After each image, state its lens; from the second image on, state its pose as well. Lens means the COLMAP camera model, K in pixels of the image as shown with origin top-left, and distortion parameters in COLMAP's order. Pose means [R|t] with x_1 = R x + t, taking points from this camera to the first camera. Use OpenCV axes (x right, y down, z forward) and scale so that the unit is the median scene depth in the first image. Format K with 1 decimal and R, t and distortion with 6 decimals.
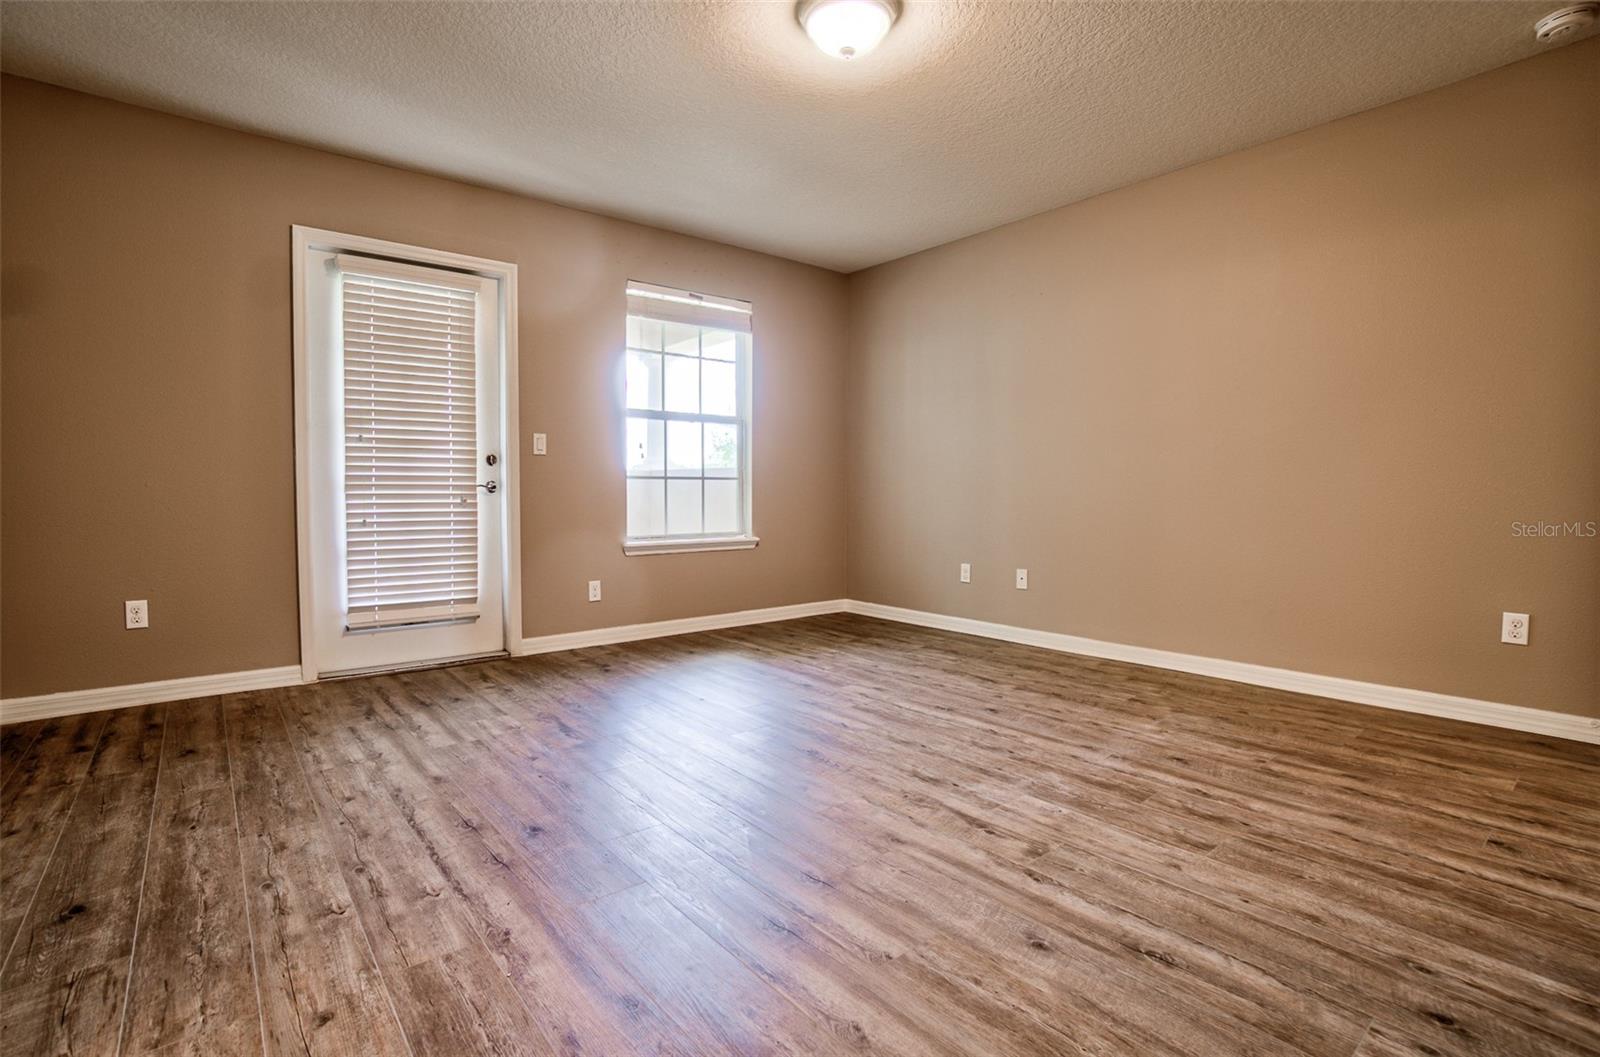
lens RADIAL K [[697.6, 0, 800.1], [0, 697.6, 528.4], [0, 0, 1]] dist [-0.039875, 0.006197]
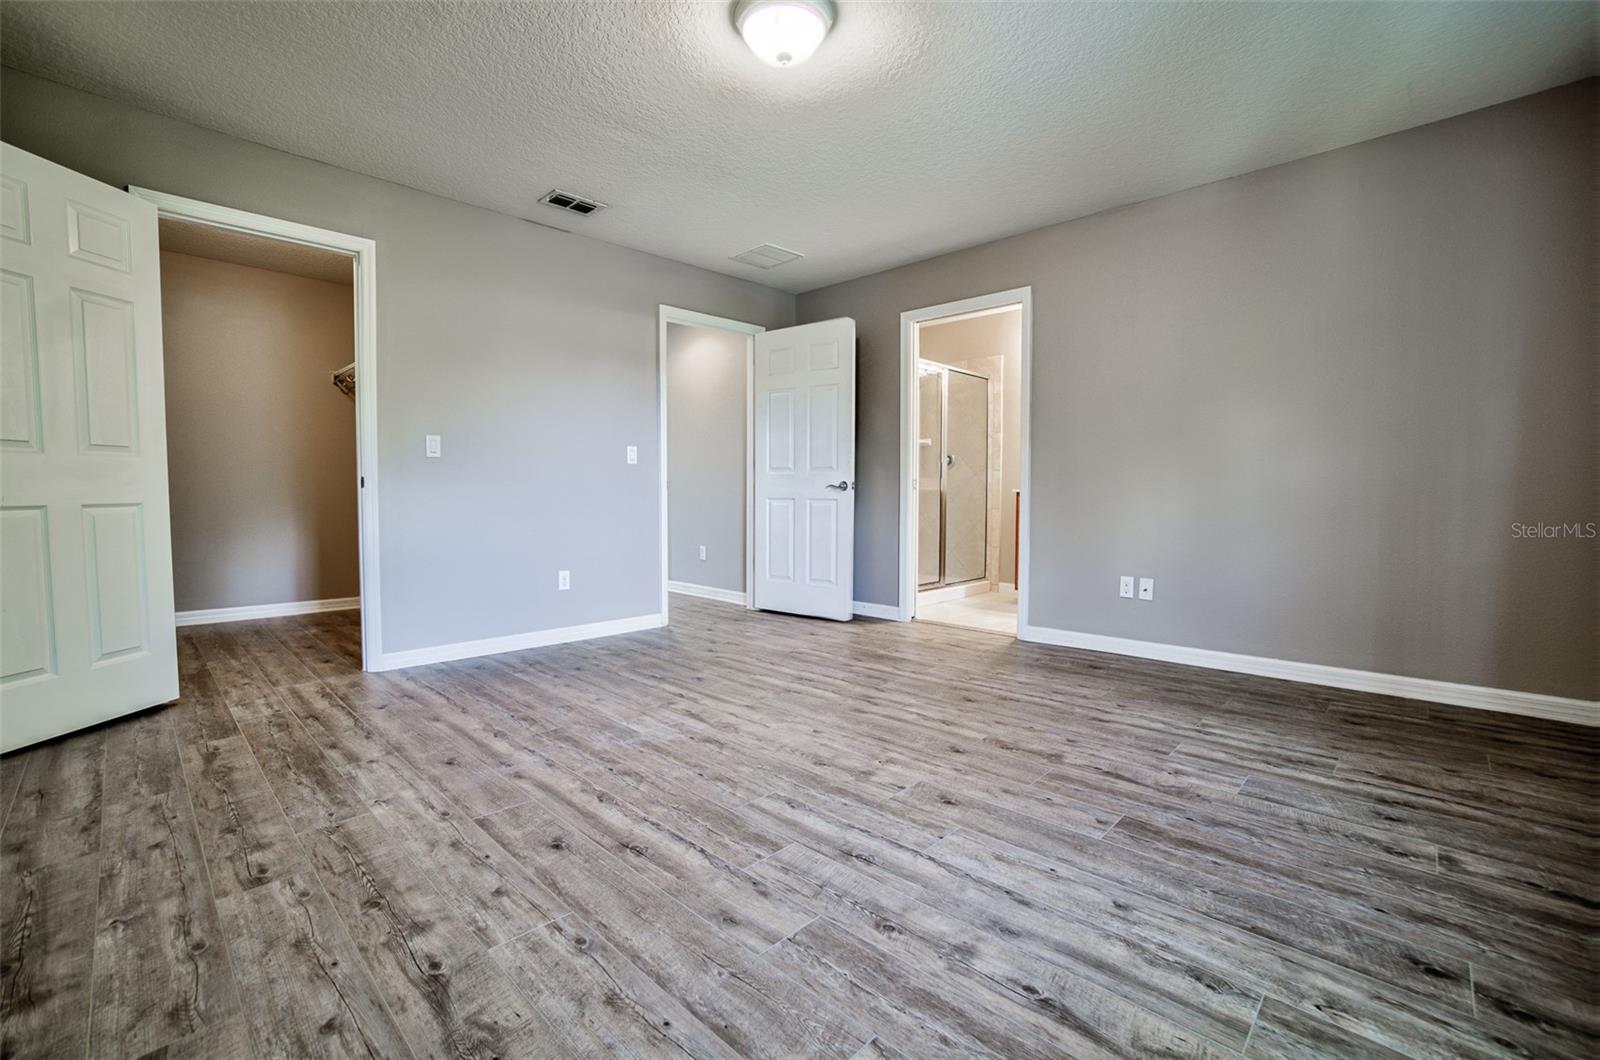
lens RADIAL K [[697.6, 0, 798.4], [0, 697.6, 528.9], [0, 0, 1]] dist [-0.039875, 0.006197]
pose [[-0.993176, 0.002901, -0.116591, 0.170605], [-0.009395, 0.994452, 0.104775, -0.111398], [0.116248, 0.105155, -0.987638, 2.055715]]
